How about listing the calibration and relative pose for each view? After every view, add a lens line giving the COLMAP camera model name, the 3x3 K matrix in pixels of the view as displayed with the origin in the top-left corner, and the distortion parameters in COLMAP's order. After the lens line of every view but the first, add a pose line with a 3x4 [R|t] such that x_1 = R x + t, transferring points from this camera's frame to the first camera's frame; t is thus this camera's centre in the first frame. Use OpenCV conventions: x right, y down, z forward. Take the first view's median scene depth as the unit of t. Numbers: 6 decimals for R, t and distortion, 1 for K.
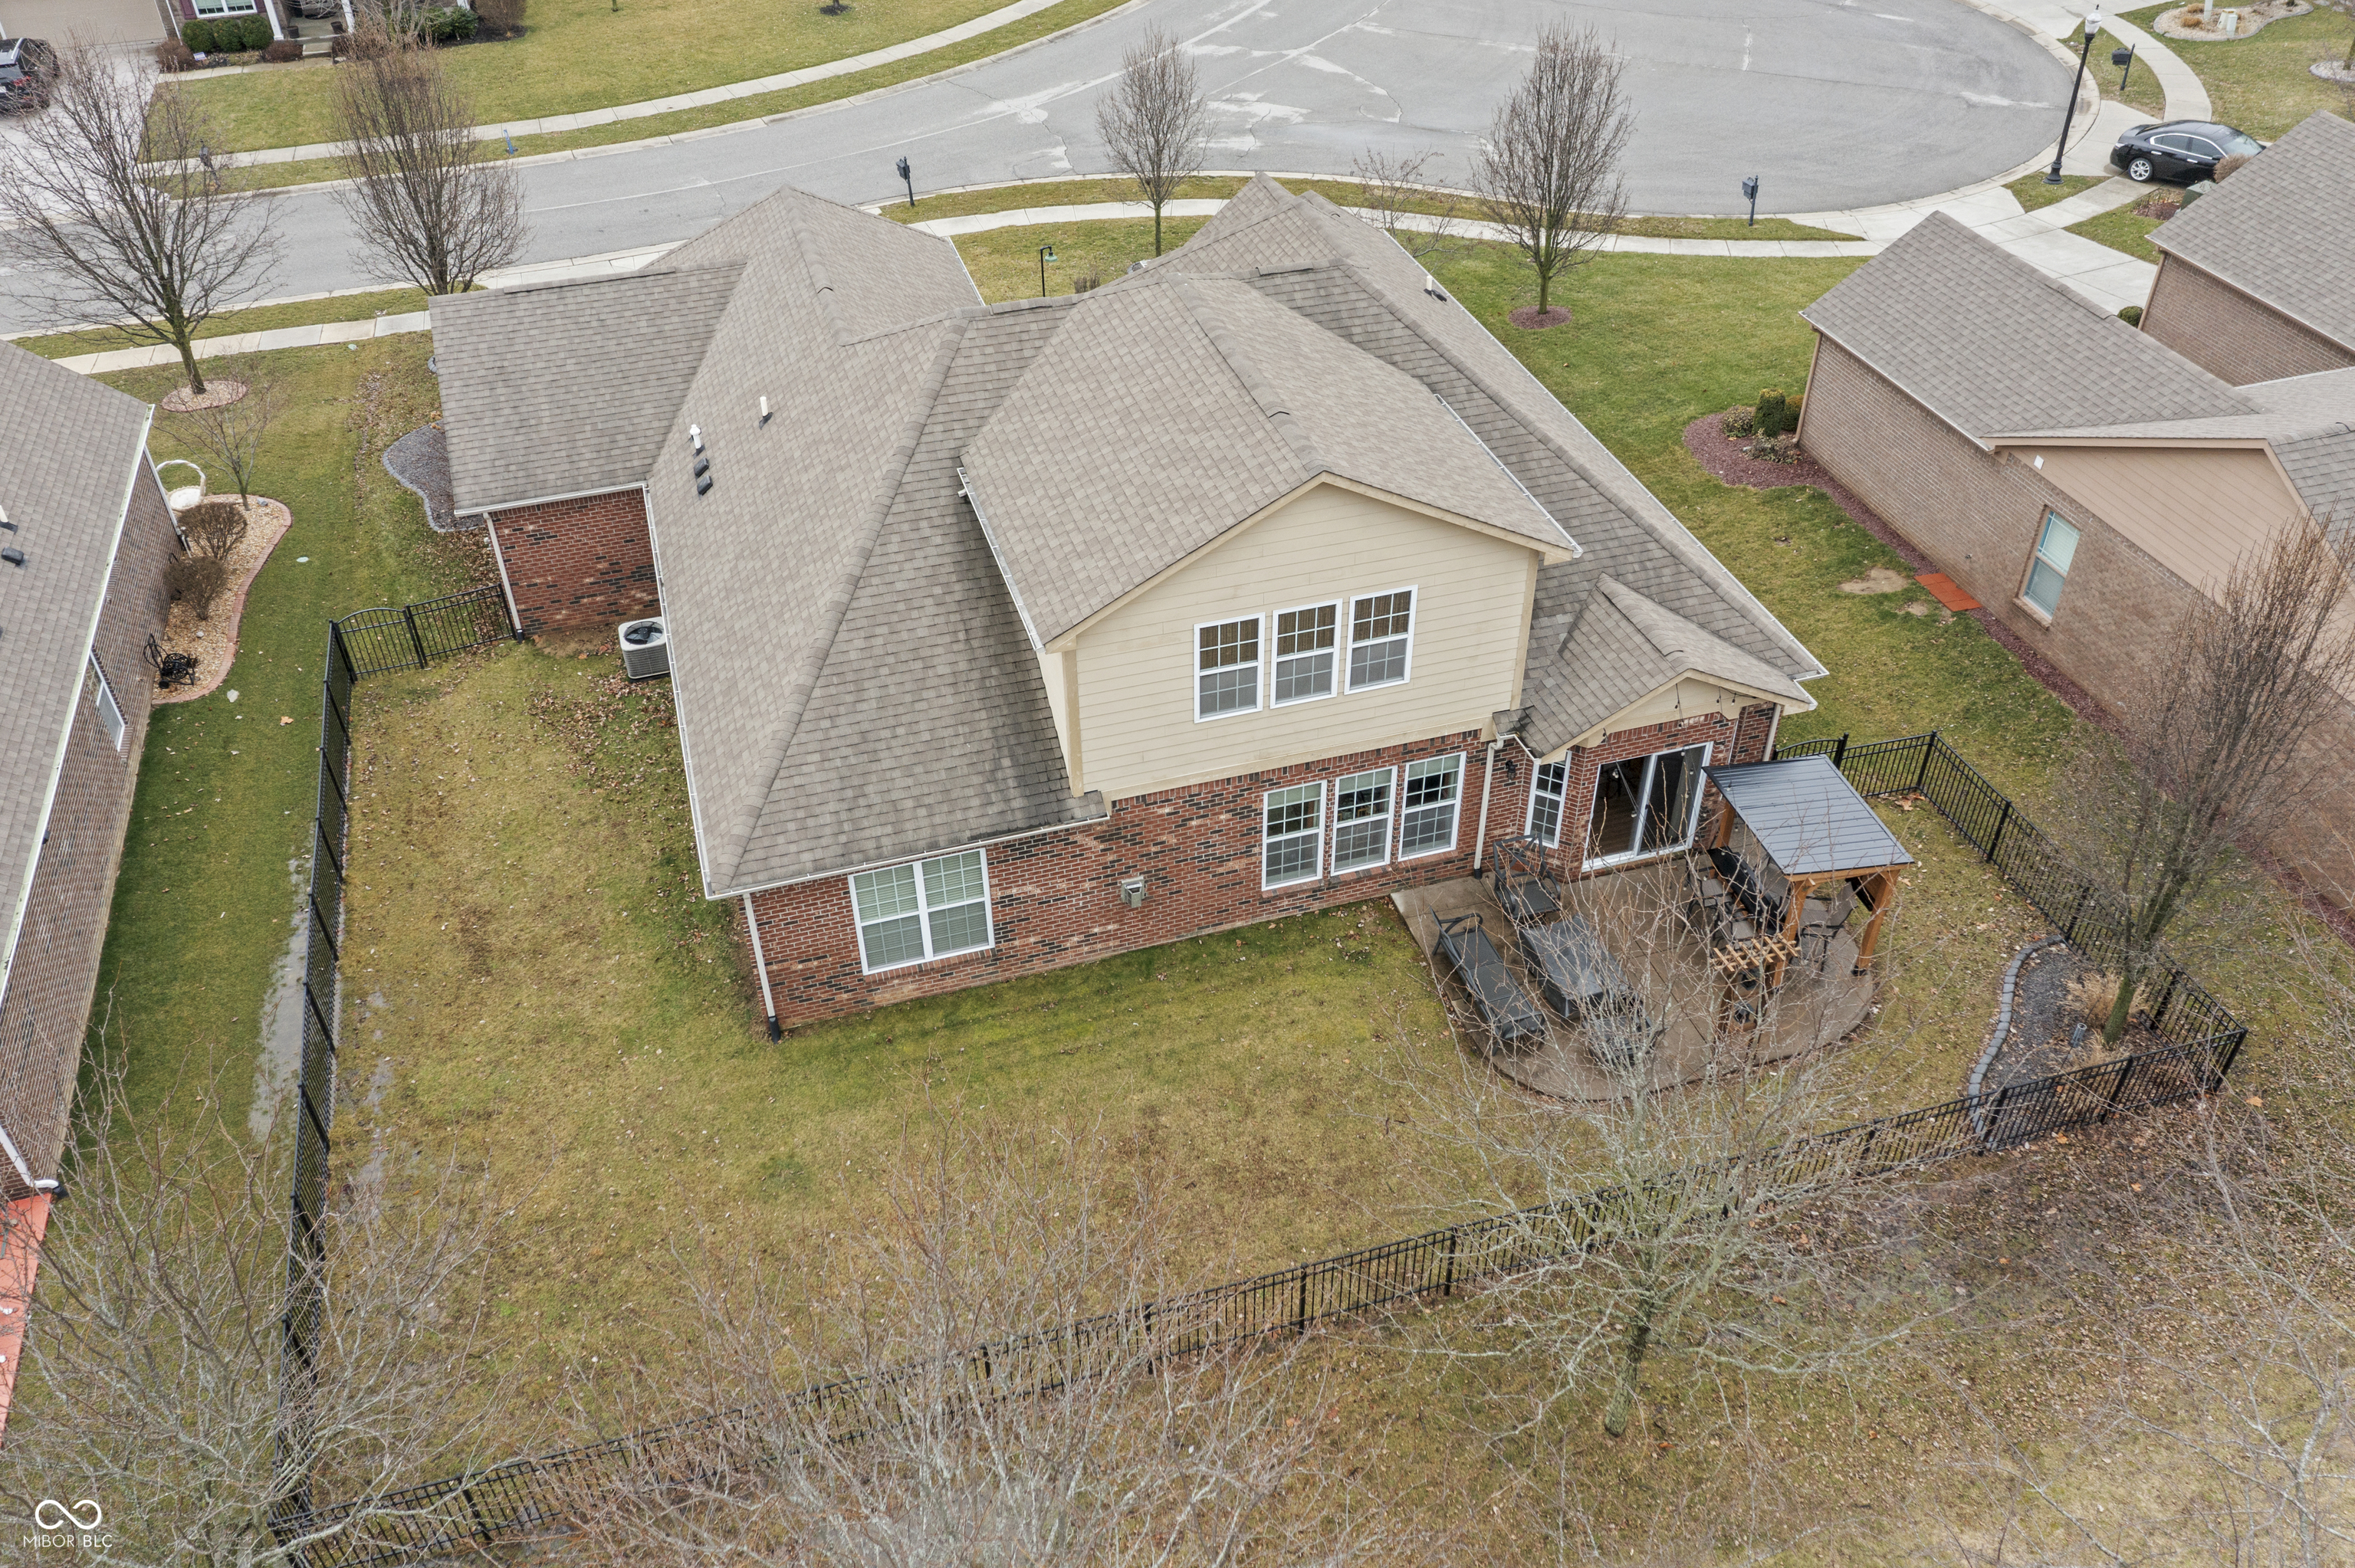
lens RADIAL K [[1859.6, 0, 1175.3], [0, 1859.6, 776.9], [0, 0, 1]] dist [-0.015495, 0.013389]
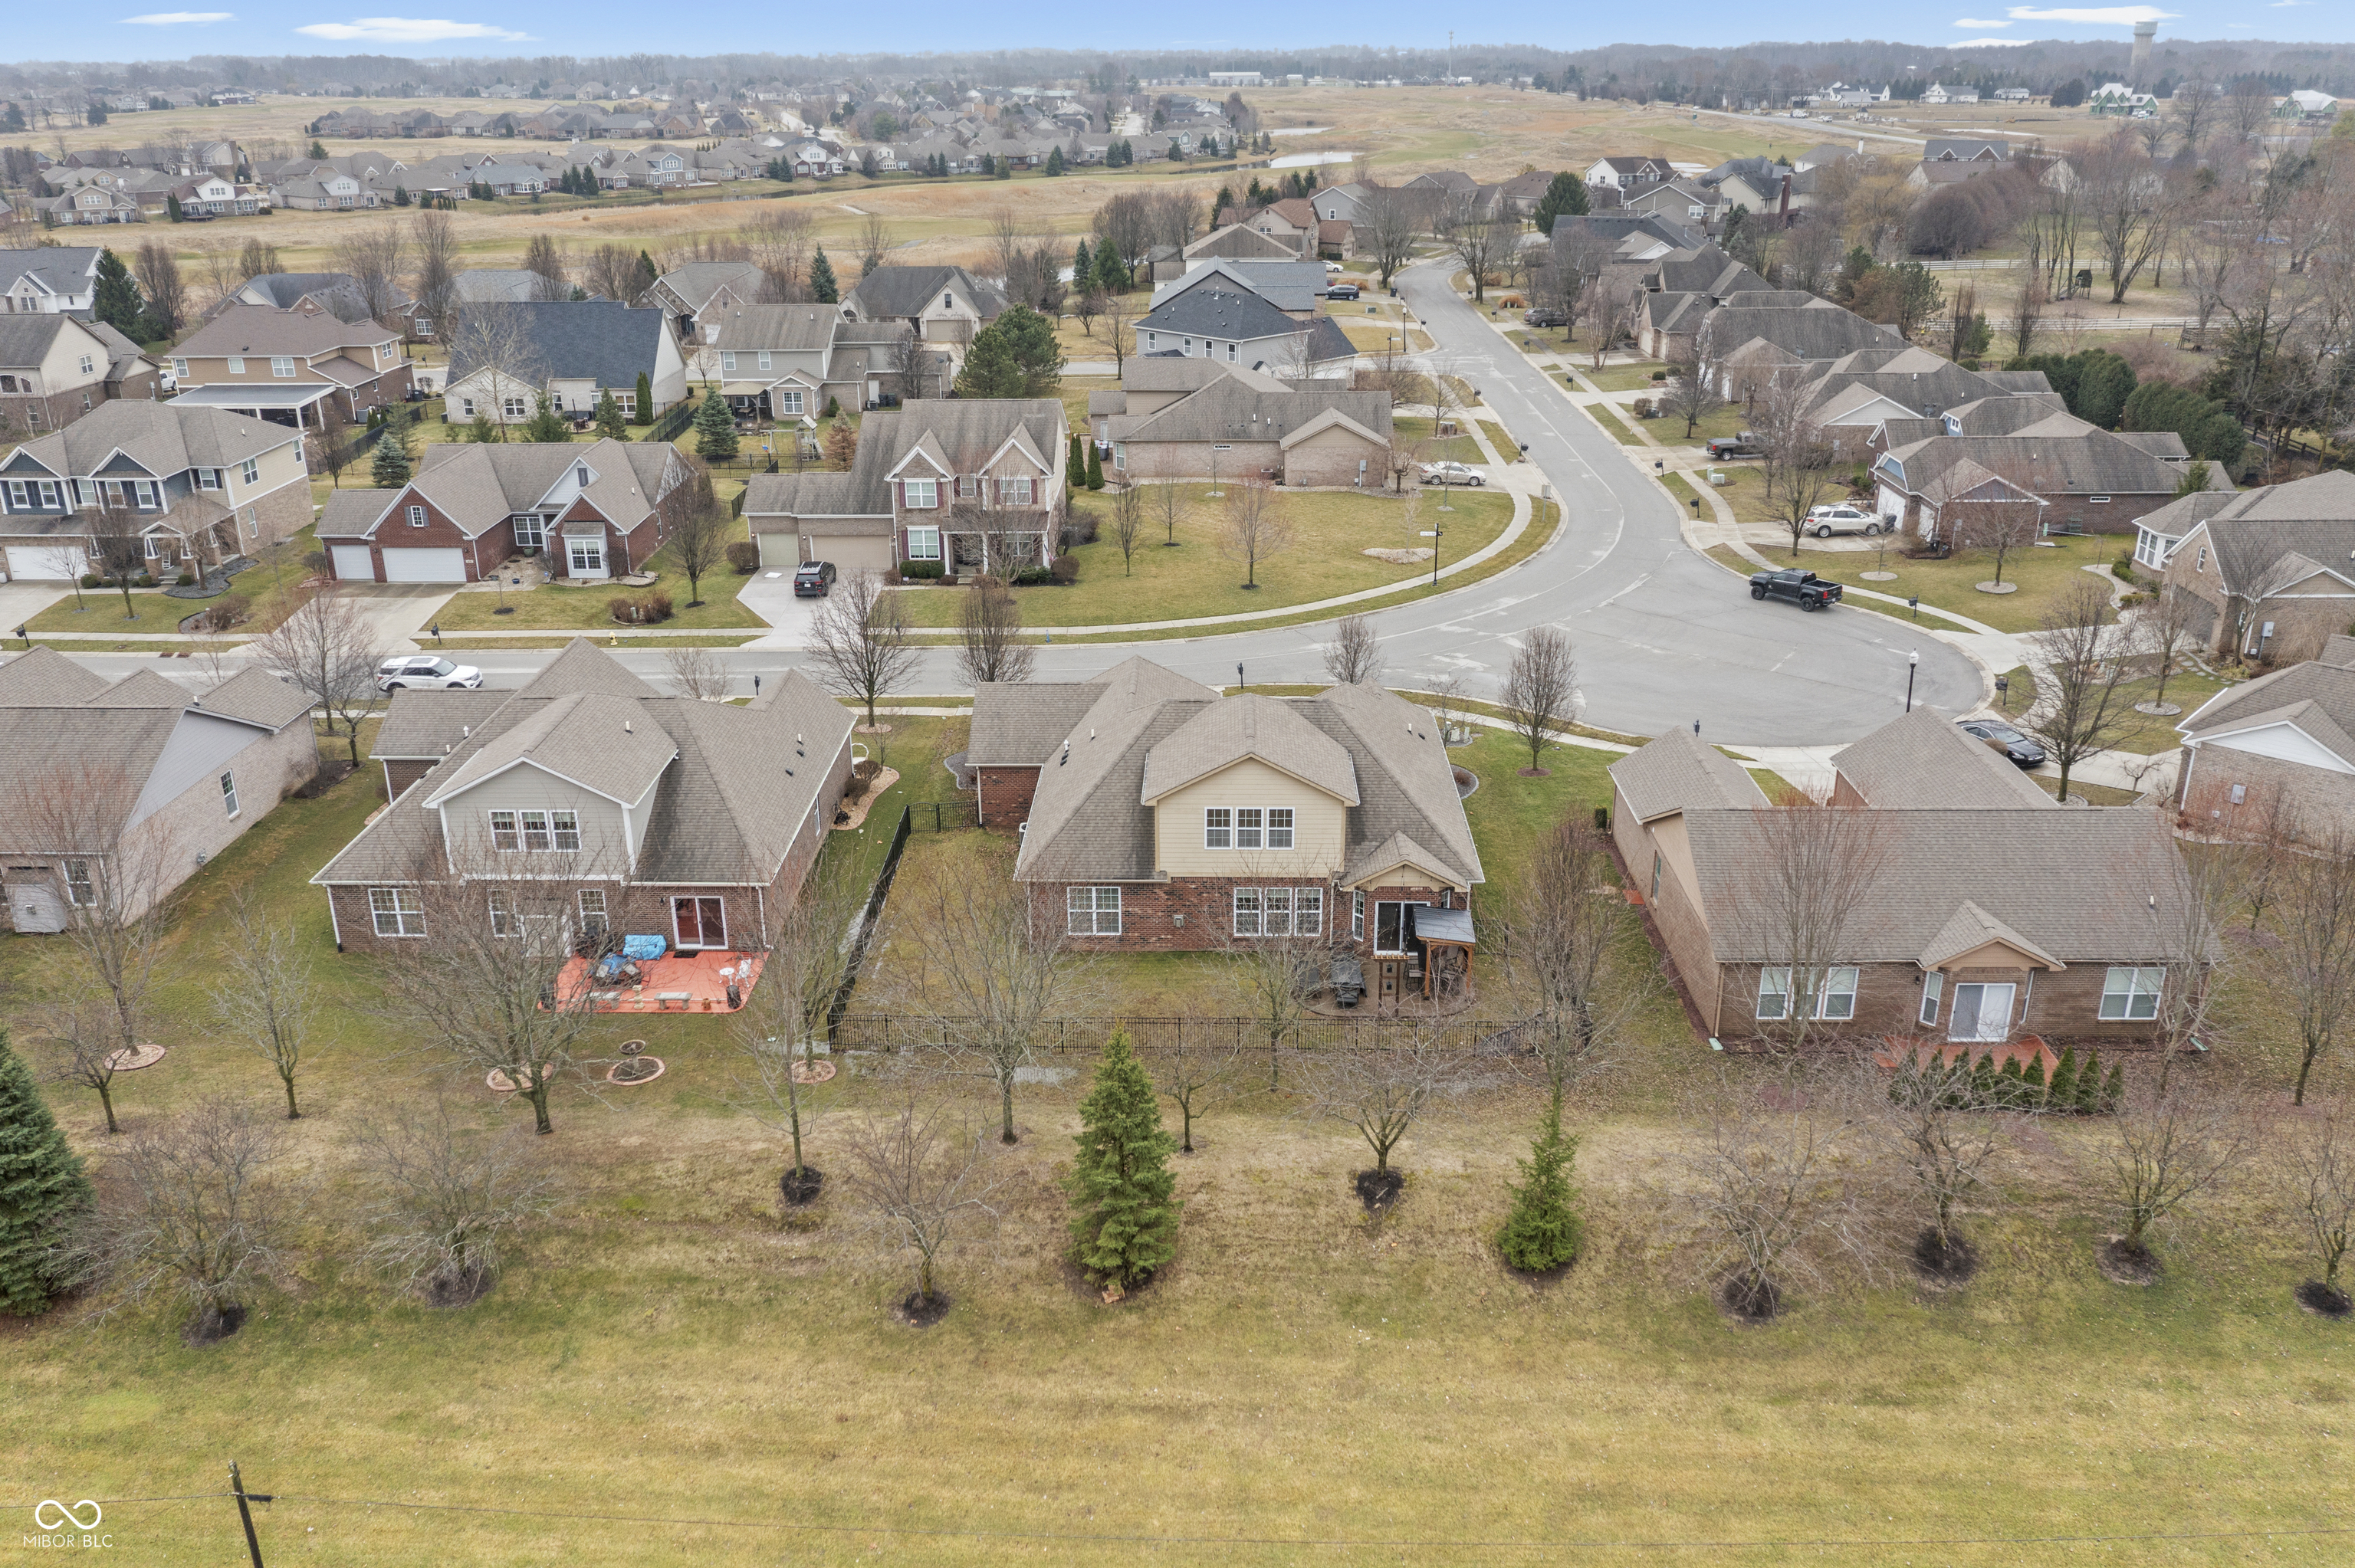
lens RADIAL K [[1859.6, 0, 1178.5], [0, 1859.6, 776.4], [0, 0, 1]] dist [-0.015495, 0.013389]
pose [[0.950018, 0.118437, -0.288856, 0.493178], [-0.197289, 0.944837, -0.261459, 0.387725], [0.241955, 0.305379, 0.920978, -0.987810]]
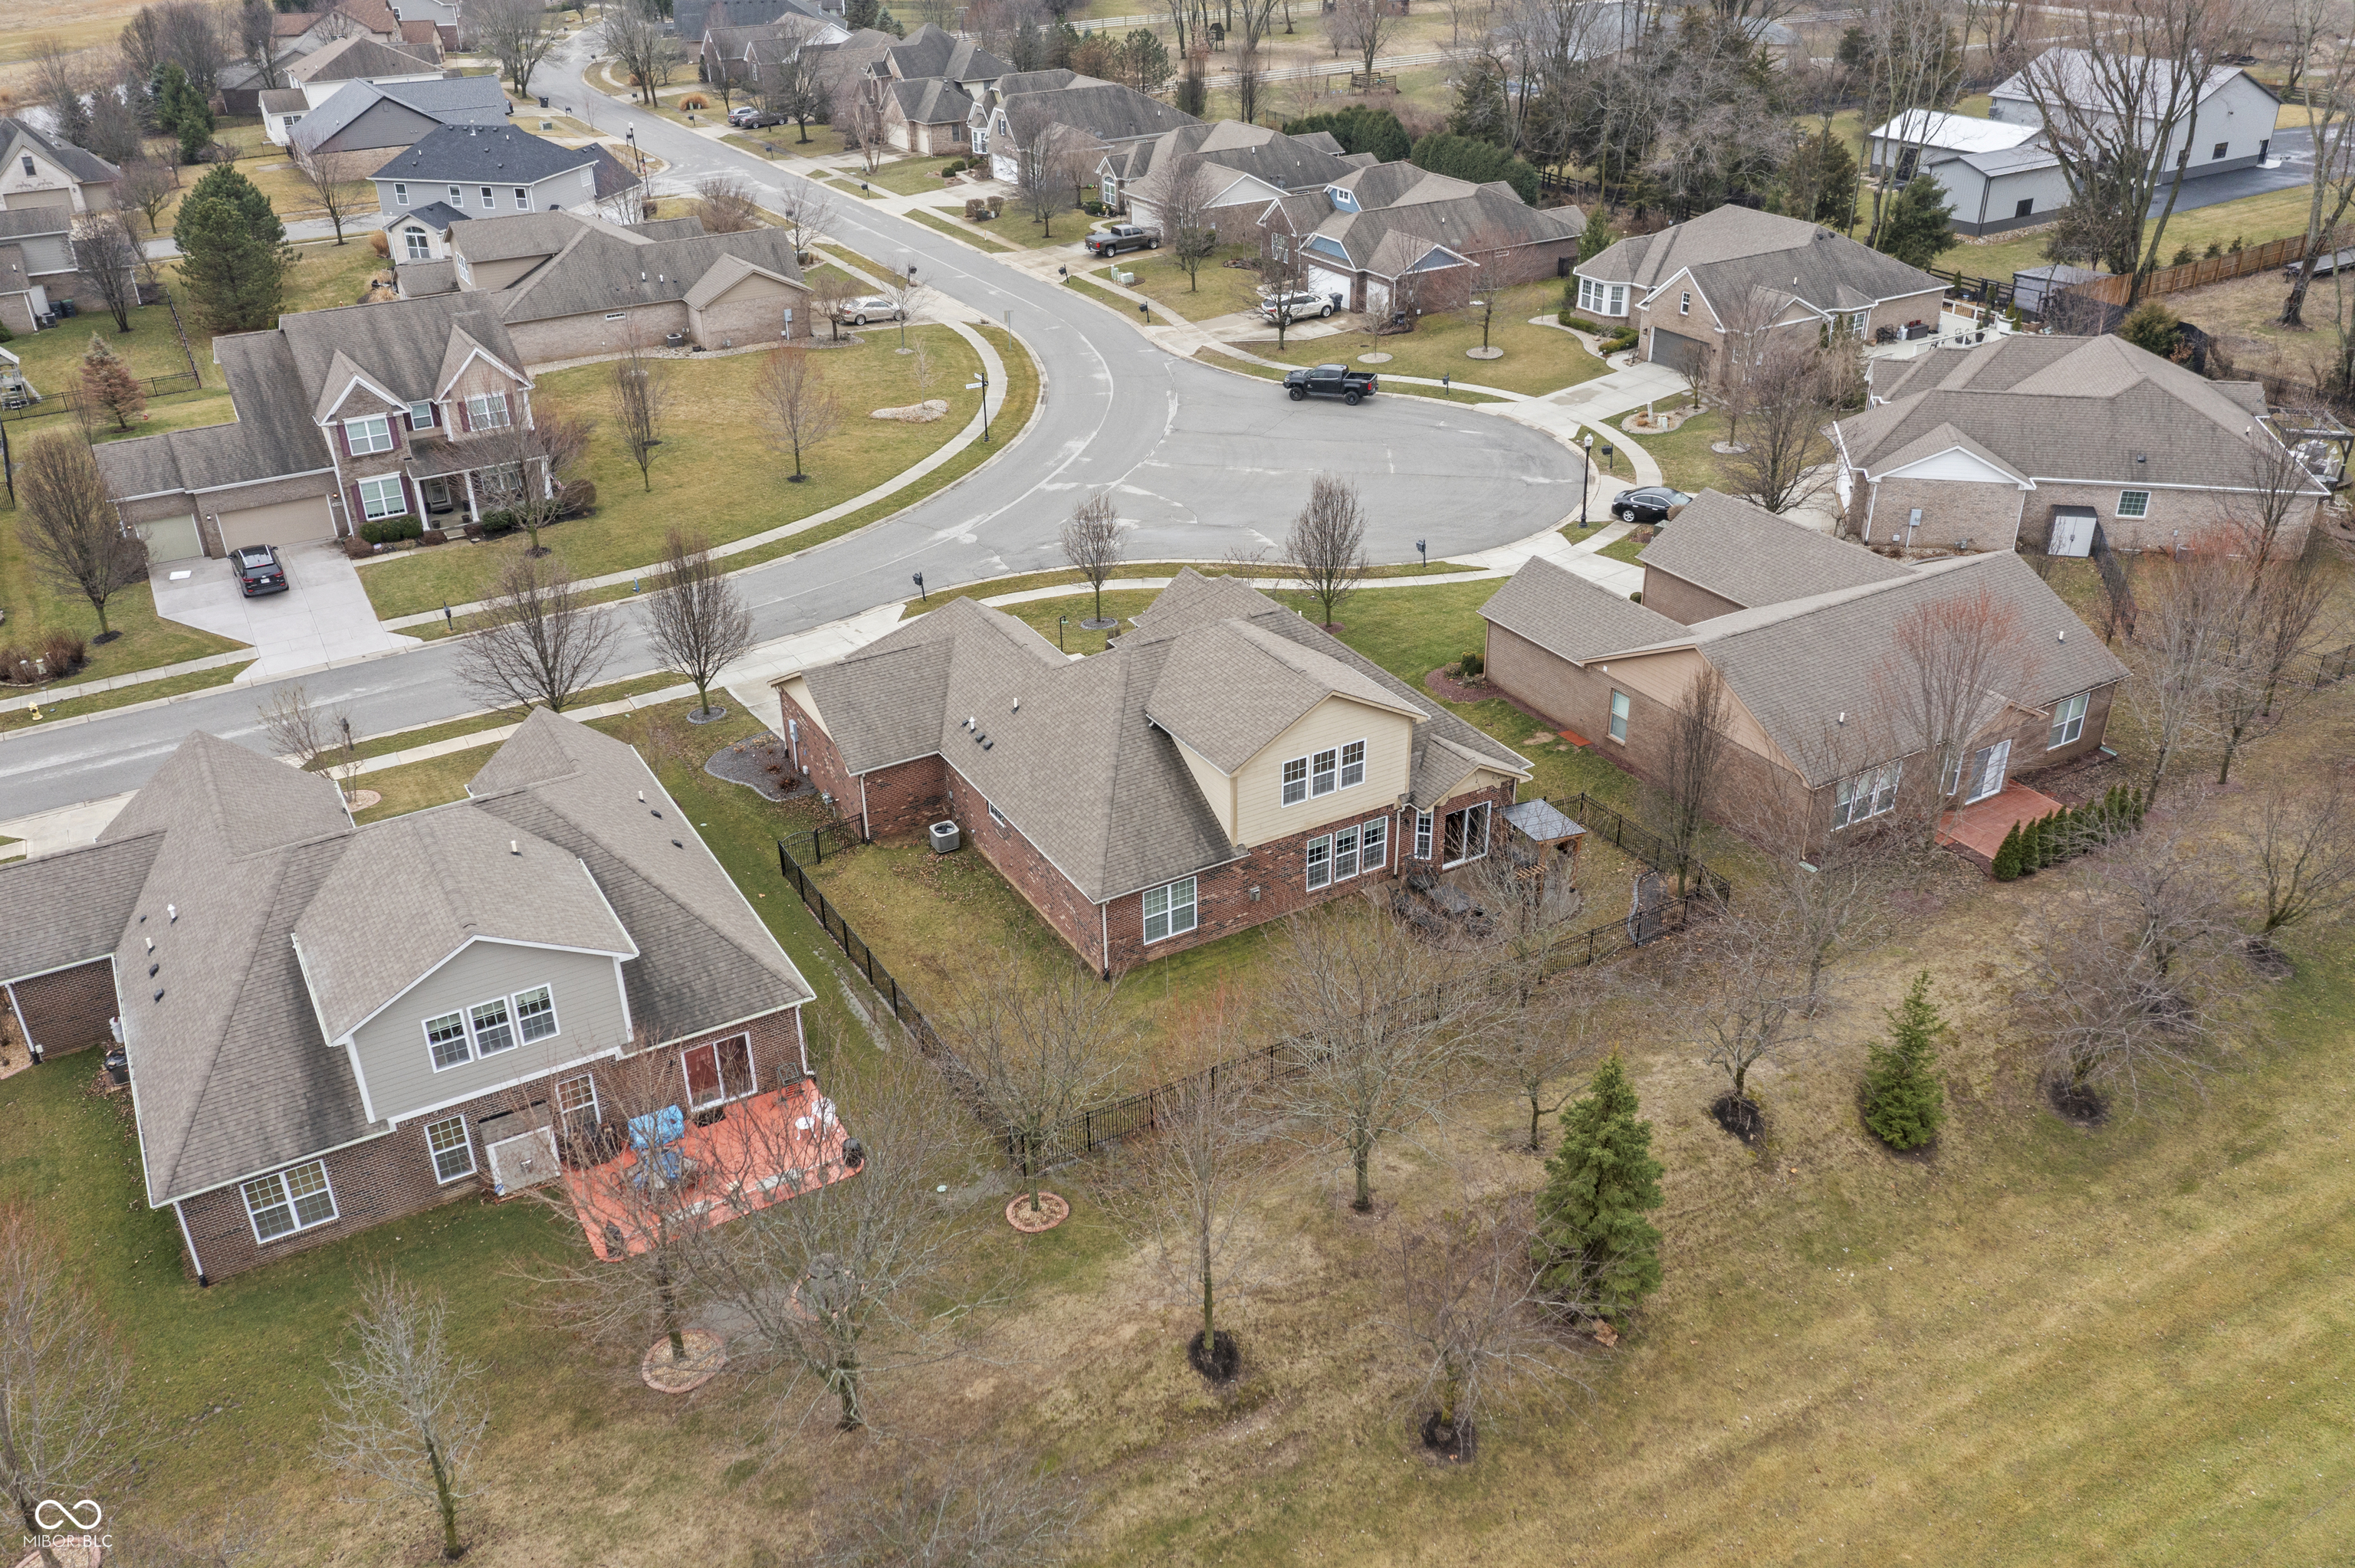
lens RADIAL K [[1859.6, 0, 1175.9], [0, 1859.6, 776.9], [0, 0, 1]] dist [-0.015495, 0.013389]
pose [[0.973374, -0.110686, 0.200729, -0.392238], [0.145133, 0.975400, -0.165924, 0.202003], [-0.177426, 0.190639, 0.965493, -0.815487]]
